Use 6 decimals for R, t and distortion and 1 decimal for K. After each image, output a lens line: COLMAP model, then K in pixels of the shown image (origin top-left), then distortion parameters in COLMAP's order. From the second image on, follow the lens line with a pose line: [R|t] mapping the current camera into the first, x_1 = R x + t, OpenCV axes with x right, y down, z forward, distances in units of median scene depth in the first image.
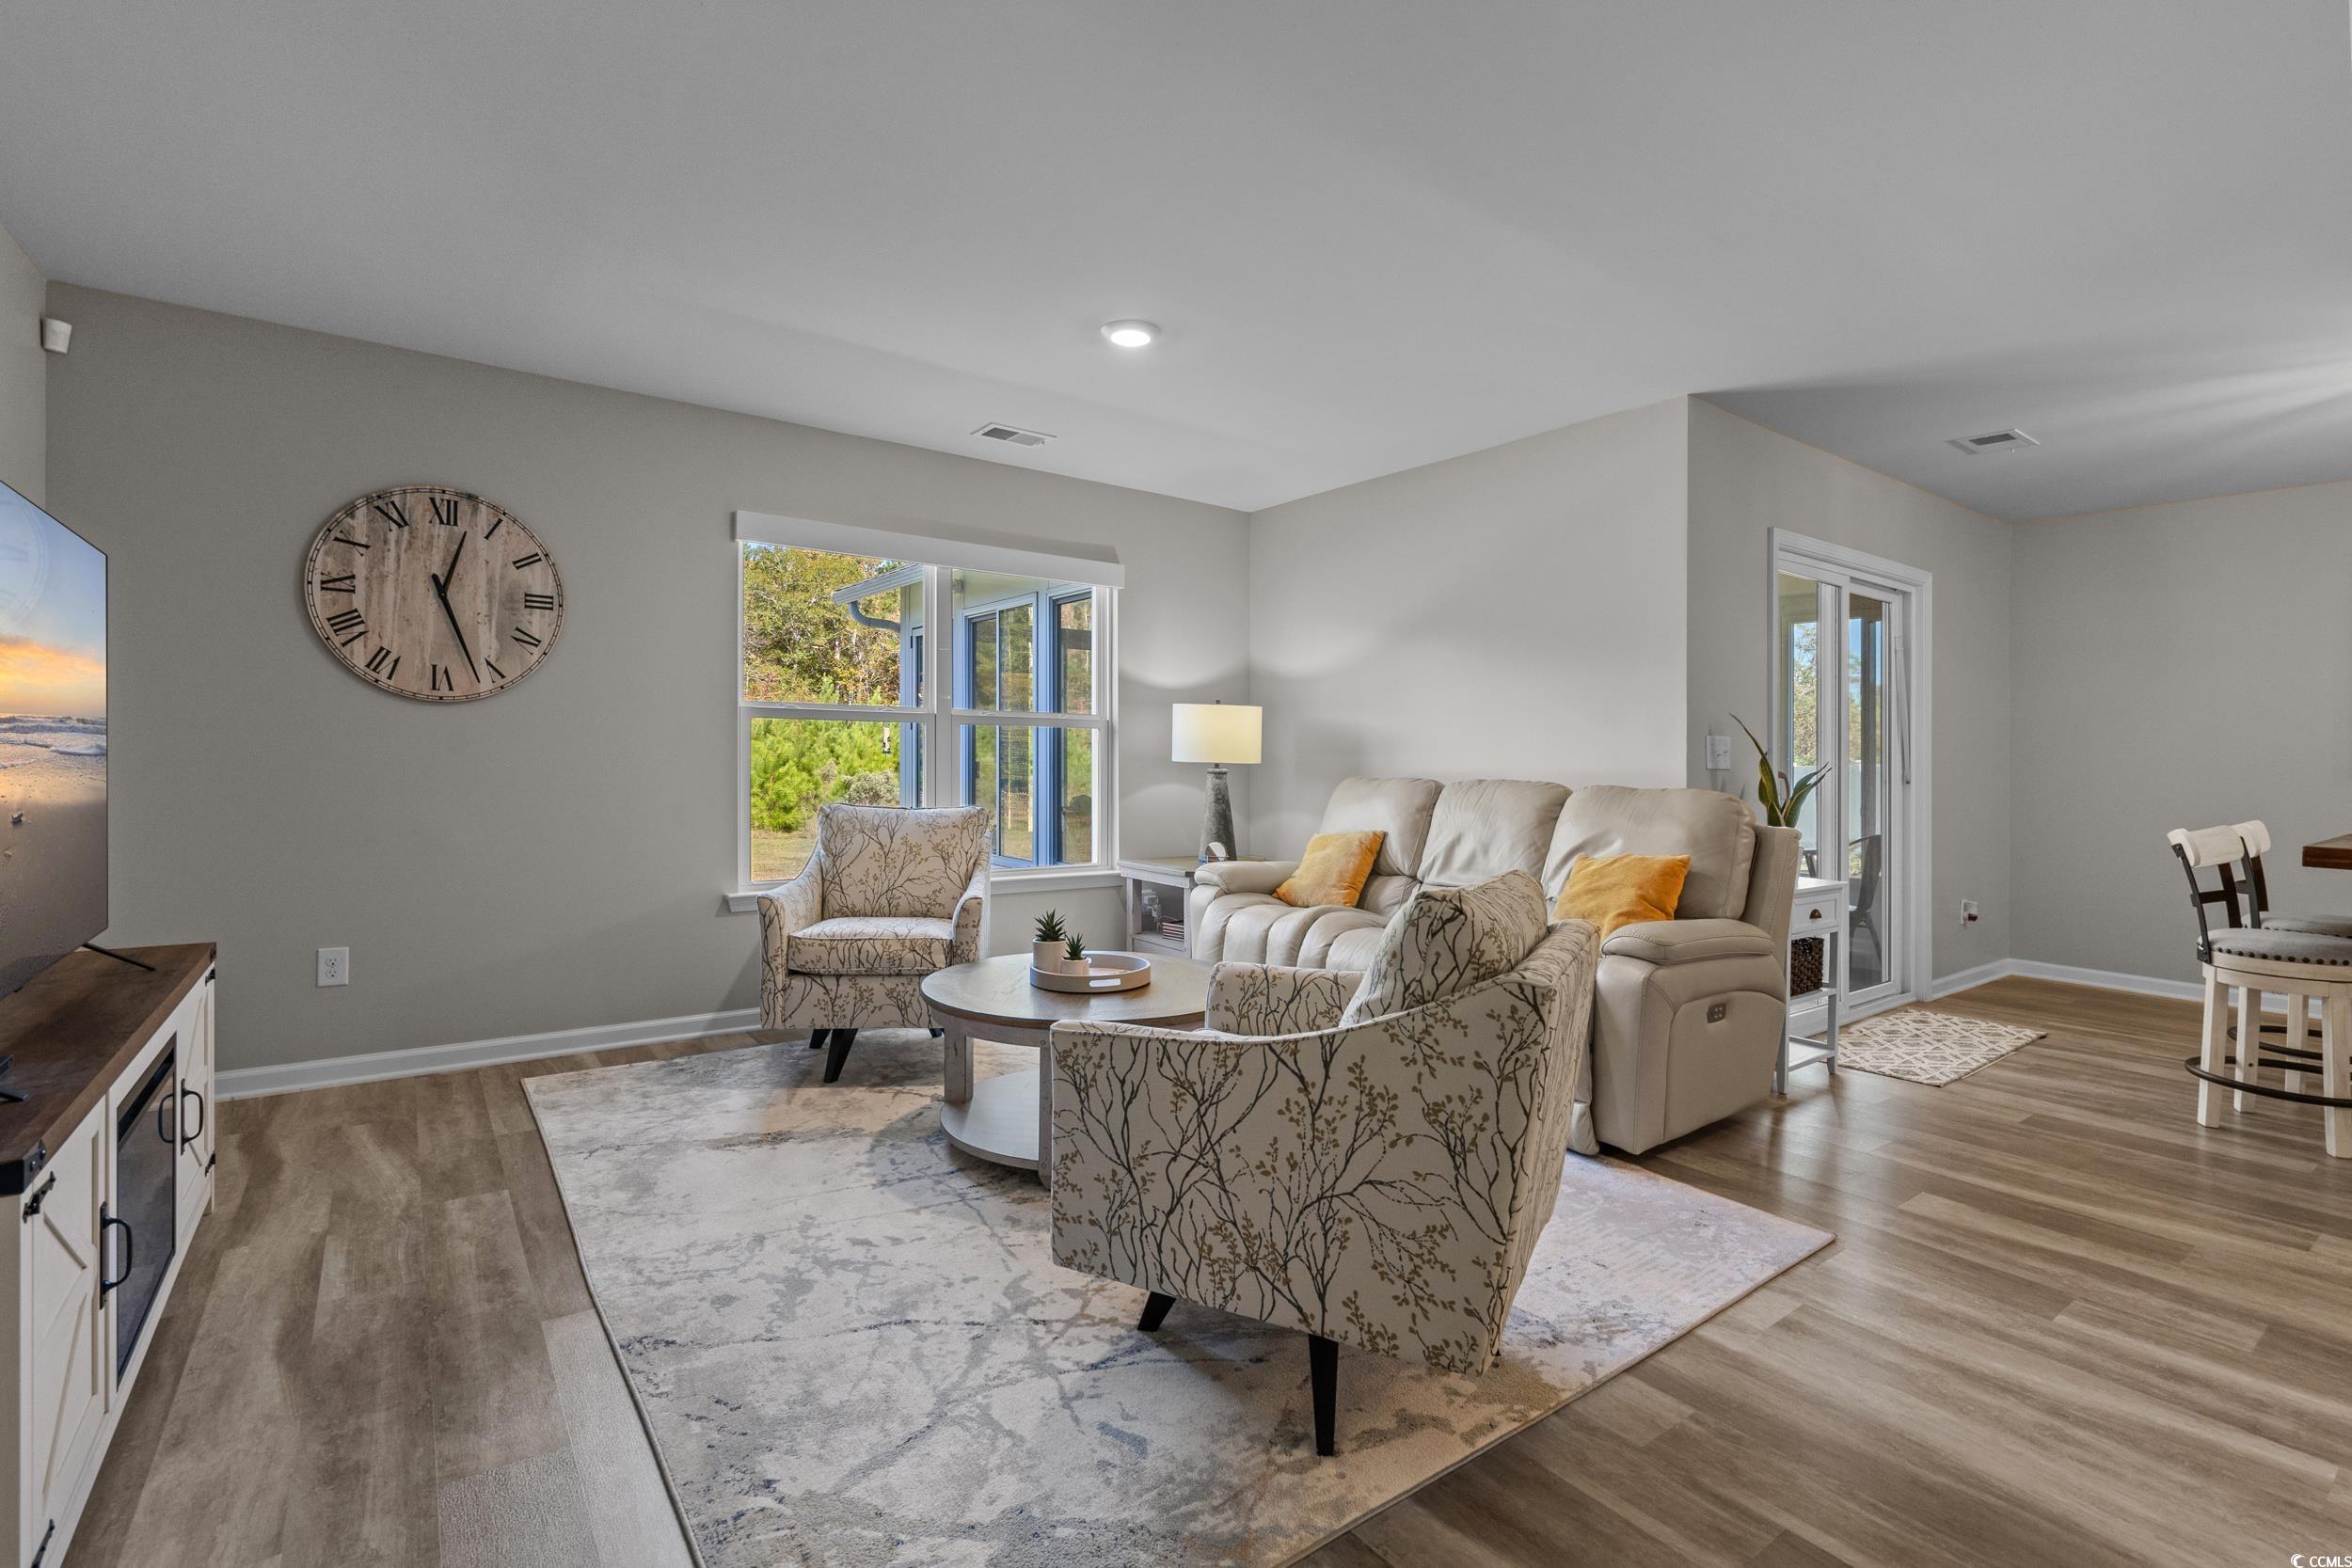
lens RADIAL K [[1070.0, 0, 1166.9], [0, 1070.0, 770.9], [0, 0, 1]] dist [-0.002589, 0.000780]
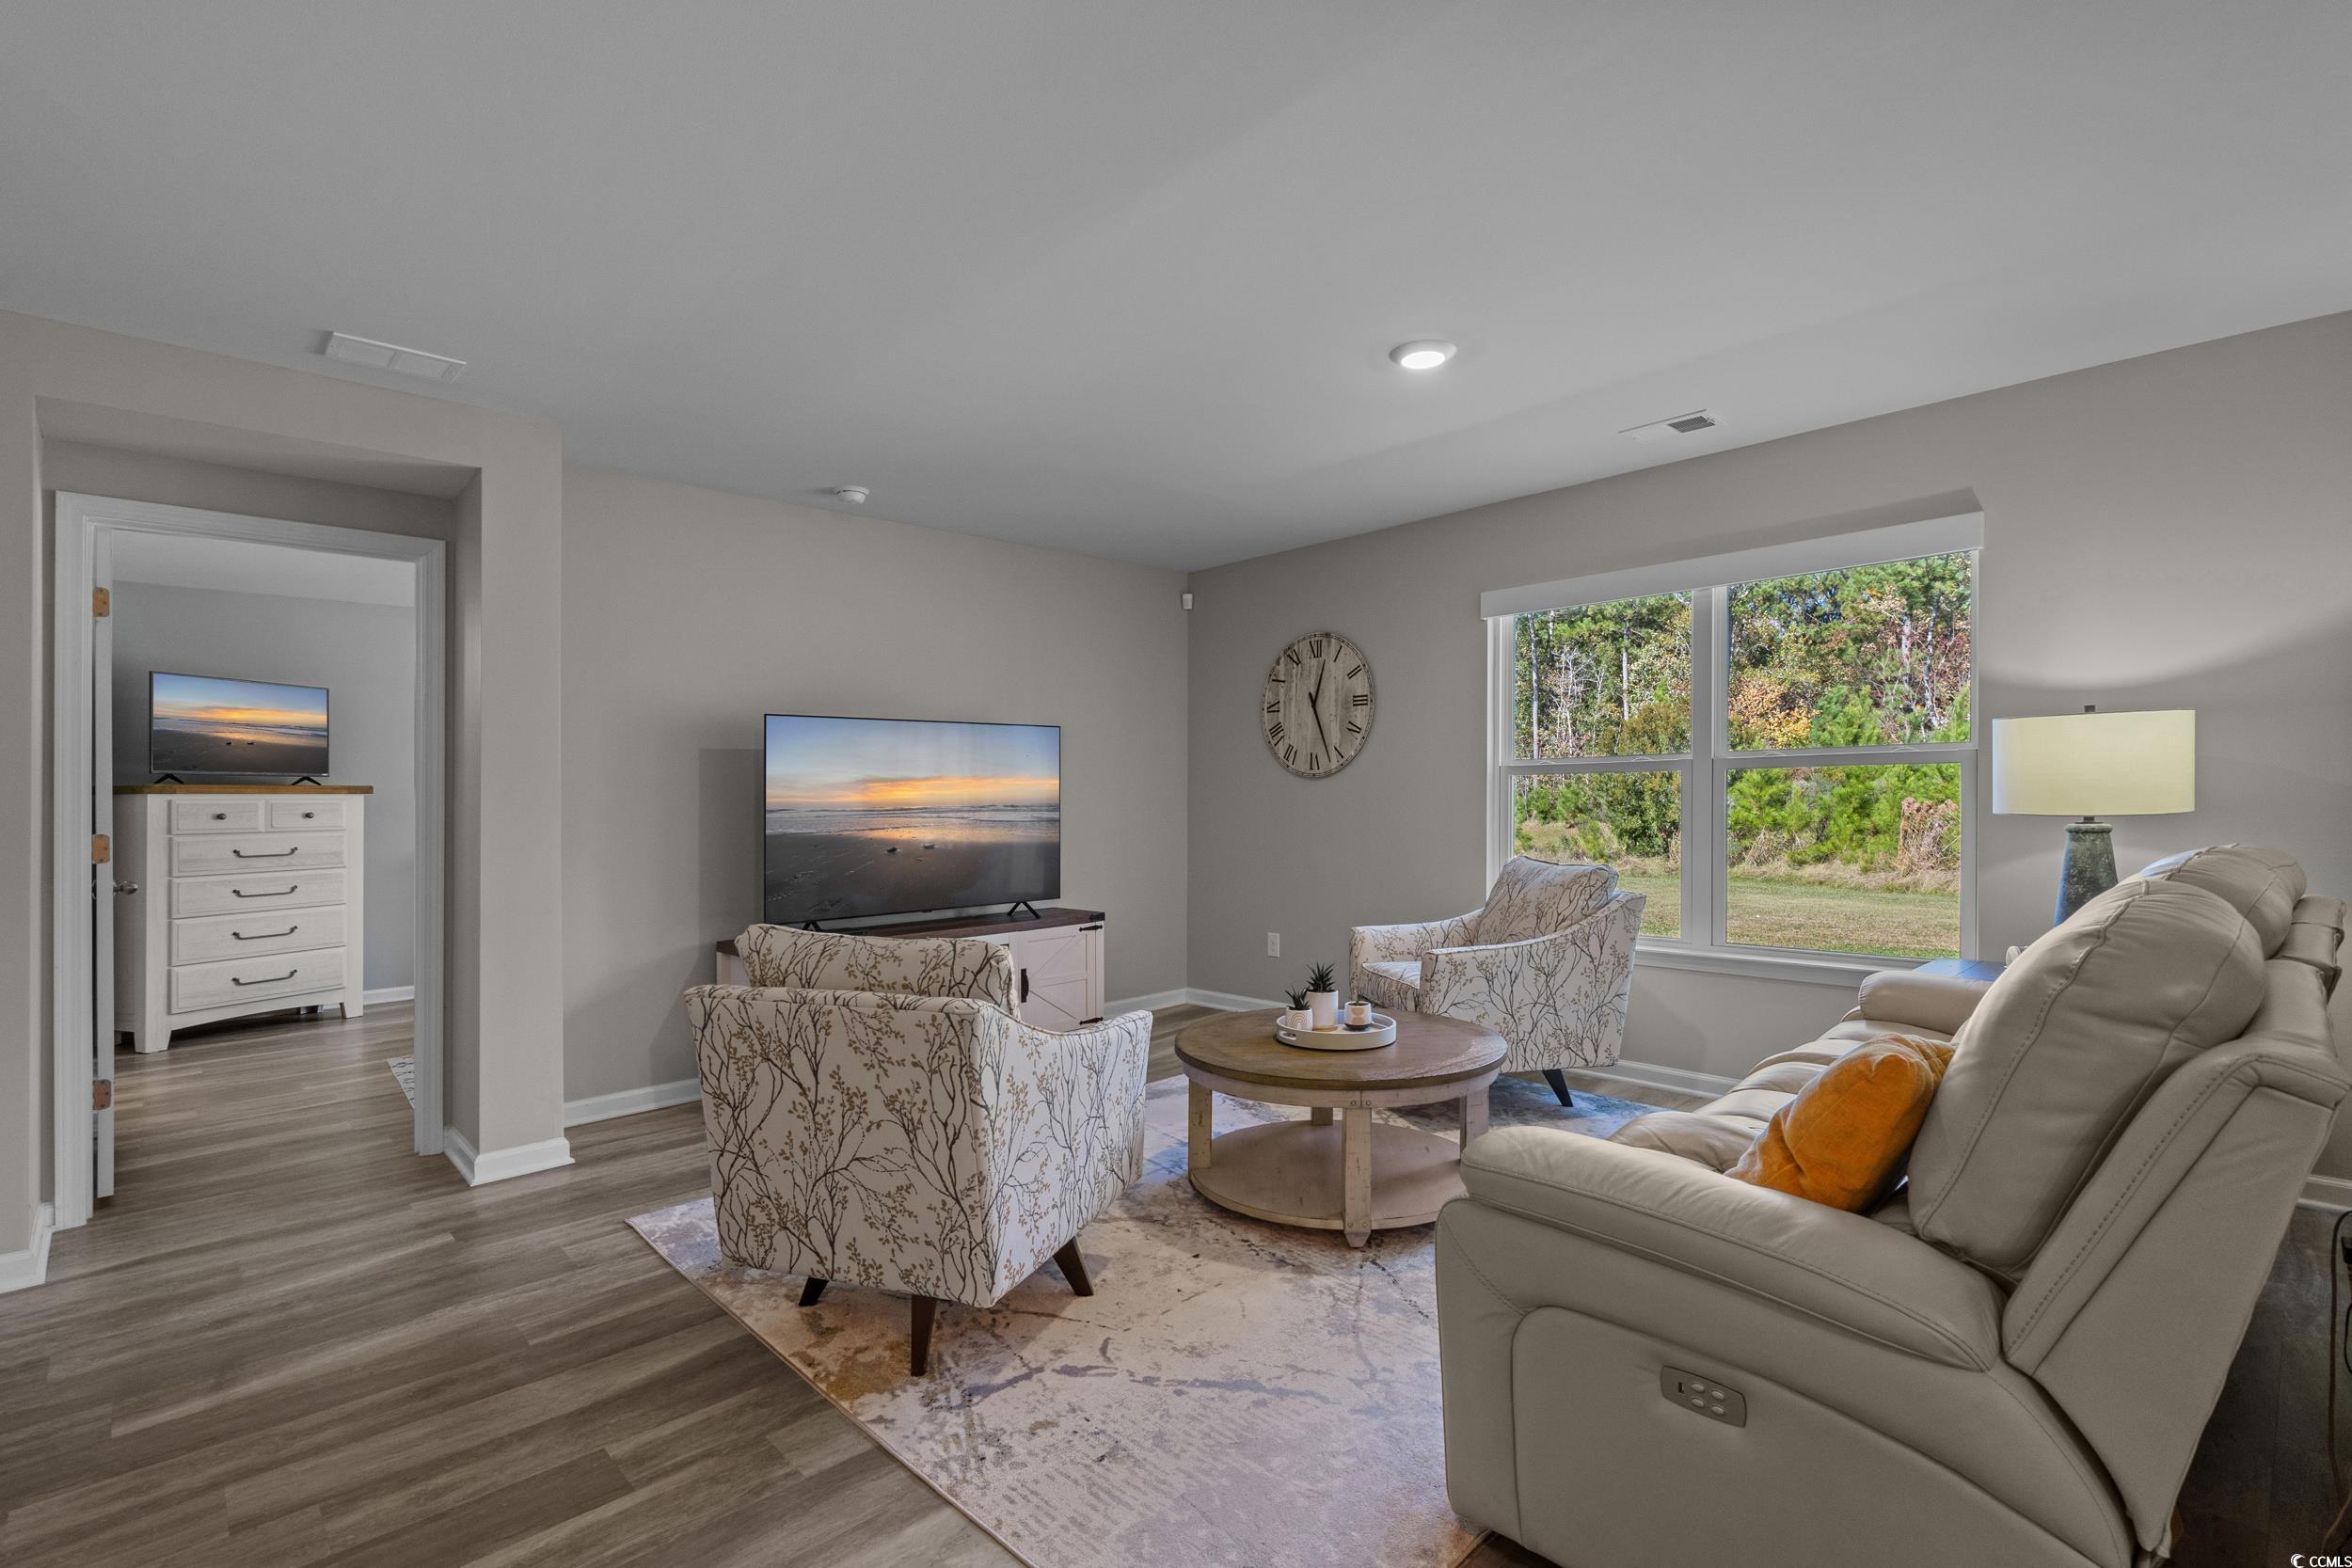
lens RADIAL K [[1070.0, 0, 1167.8], [0, 1070.0, 807.2], [0, 0, 1]] dist [-0.002589, 0.000780]
pose [[0.134996, -0.007881, -0.990815, 0.769674], [0.003862, 0.999965, -0.007428, -0.013024], [0.990839, -0.002823, 0.135022, 0.598858]]
